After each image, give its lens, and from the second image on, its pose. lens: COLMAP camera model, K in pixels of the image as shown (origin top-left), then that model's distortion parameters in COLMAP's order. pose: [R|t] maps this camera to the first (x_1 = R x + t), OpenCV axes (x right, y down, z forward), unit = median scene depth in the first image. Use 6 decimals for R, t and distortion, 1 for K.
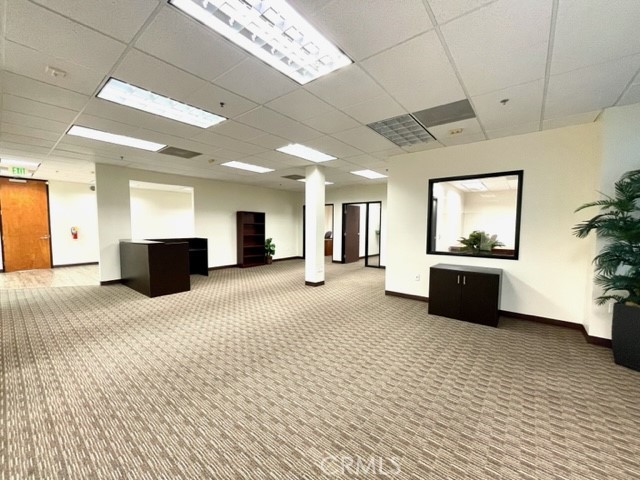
lens RADIAL K [[258.8, 0, 319.5], [0, 258.8, 242.4], [0, 0, 1]] dist [-0.000026, -0.000355]
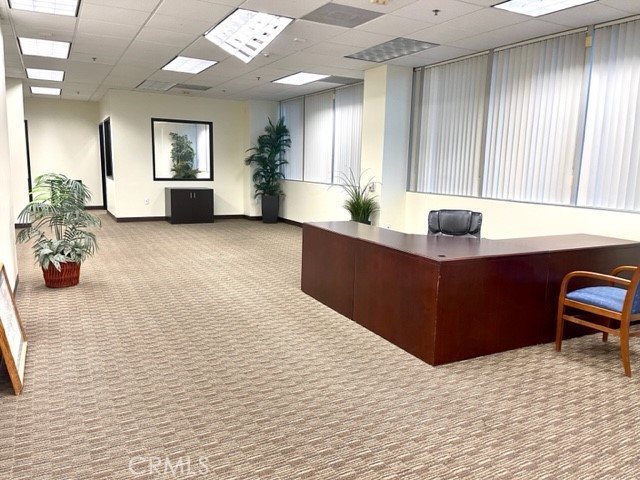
lens RADIAL K [[488.4, 0, 319.1], [0, 488.4, 241.3], [0, 0, 1]] dist [0.027573, -0.007156]
pose [[0.390546, -0.143101, 0.909393, -1.751666], [0.033619, 0.989402, 0.141253, 0.034702], [-0.919969, -0.024593, 0.391219, -0.761688]]
